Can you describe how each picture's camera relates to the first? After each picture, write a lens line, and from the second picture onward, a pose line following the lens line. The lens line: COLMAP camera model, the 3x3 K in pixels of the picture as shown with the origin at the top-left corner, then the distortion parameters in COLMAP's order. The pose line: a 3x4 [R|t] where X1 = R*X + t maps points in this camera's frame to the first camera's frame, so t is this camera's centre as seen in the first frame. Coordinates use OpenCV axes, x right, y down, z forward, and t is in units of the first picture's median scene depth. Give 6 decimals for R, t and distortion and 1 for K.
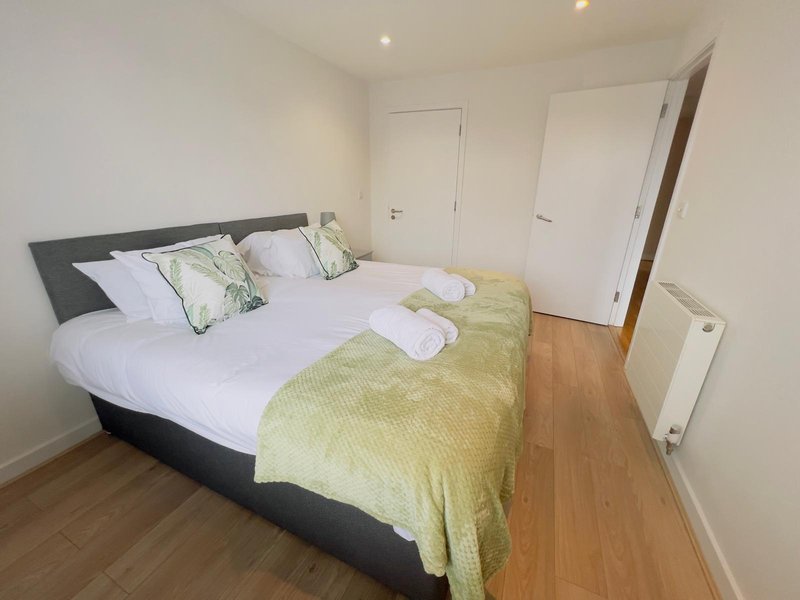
lens RADIAL K [[319.6, 0, 398.9], [0, 319.6, 297.3], [0, 0, 1]] dist [0.000016, -0.000076]
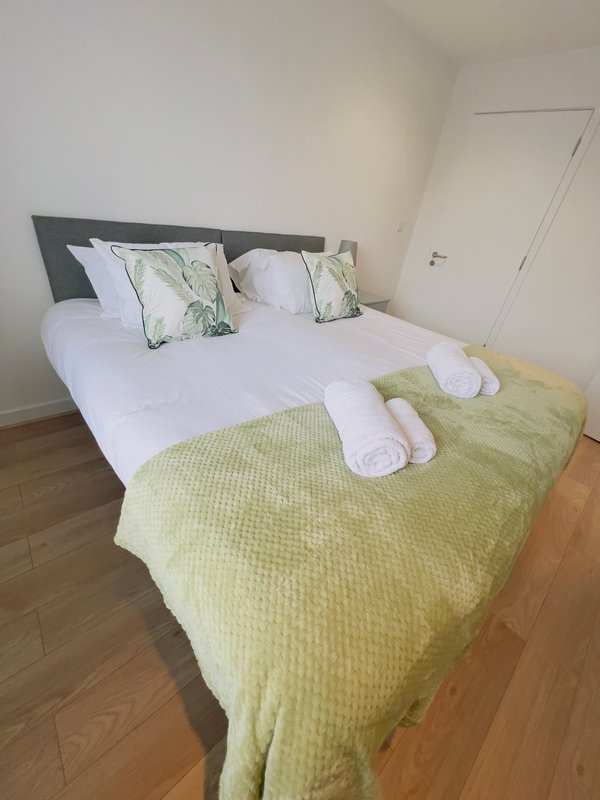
lens RADIAL K [[319.6, 0, 302.9], [0, 319.6, 397.7], [0, 0, 1]] dist [0.000016, -0.000076]
pose [[0.902240, 0.314876, -0.294644, 0.081723], [-0.256922, 0.941255, 0.219157, -0.060895], [0.346342, -0.122032, 0.930137, 0.254093]]
